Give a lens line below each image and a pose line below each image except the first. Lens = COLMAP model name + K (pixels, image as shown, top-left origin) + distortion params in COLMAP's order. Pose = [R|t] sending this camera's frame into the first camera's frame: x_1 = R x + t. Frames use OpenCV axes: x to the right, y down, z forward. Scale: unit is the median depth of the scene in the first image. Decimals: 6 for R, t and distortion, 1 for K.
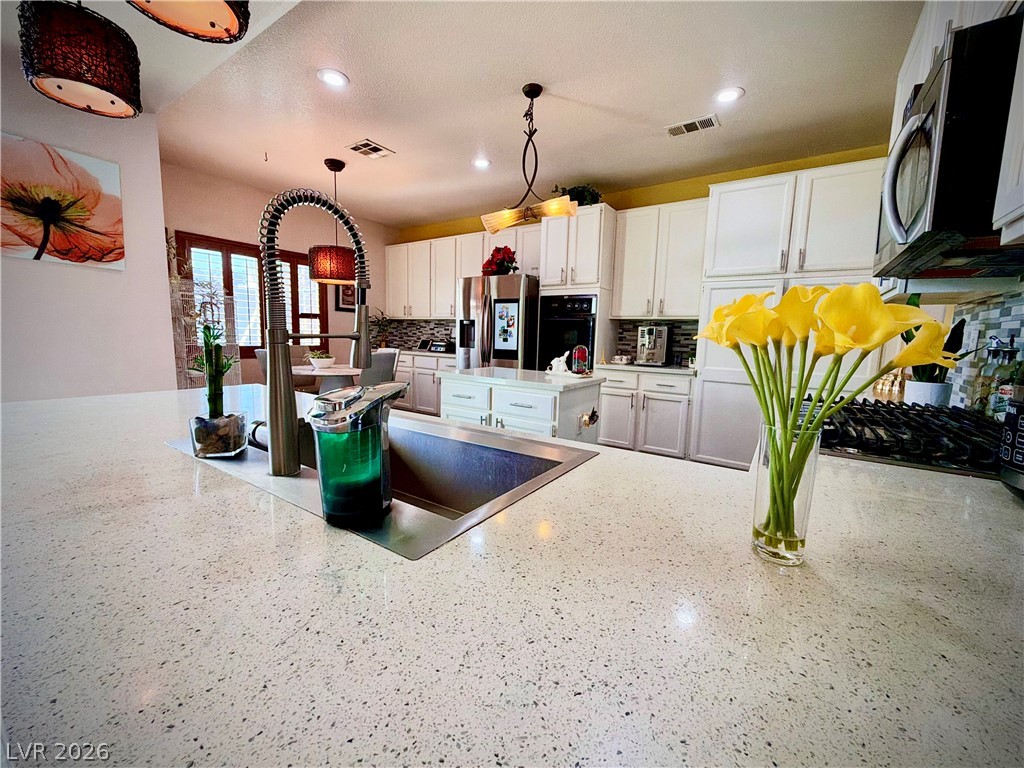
lens RADIAL K [[408.0, 0, 511.9], [0, 408.0, 382.5], [0, 0, 1]] dist [0.000118, -0.000176]
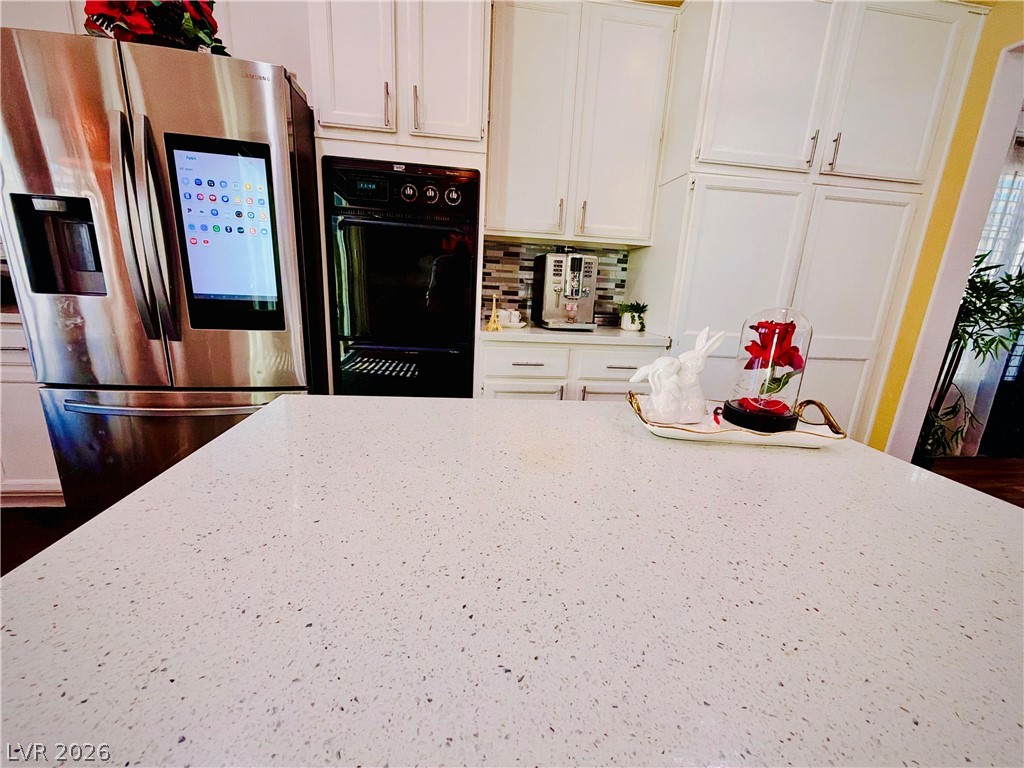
lens RADIAL K [[408.0, 0, 514.7], [0, 408.0, 384.4], [0, 0, 1]] dist [0.000118, -0.000176]
pose [[0.749989, -0.148371, 0.644595, -0.073128], [0.047398, 0.984067, 0.171362, -0.062150], [-0.659750, -0.097967, 0.745072, 0.600848]]
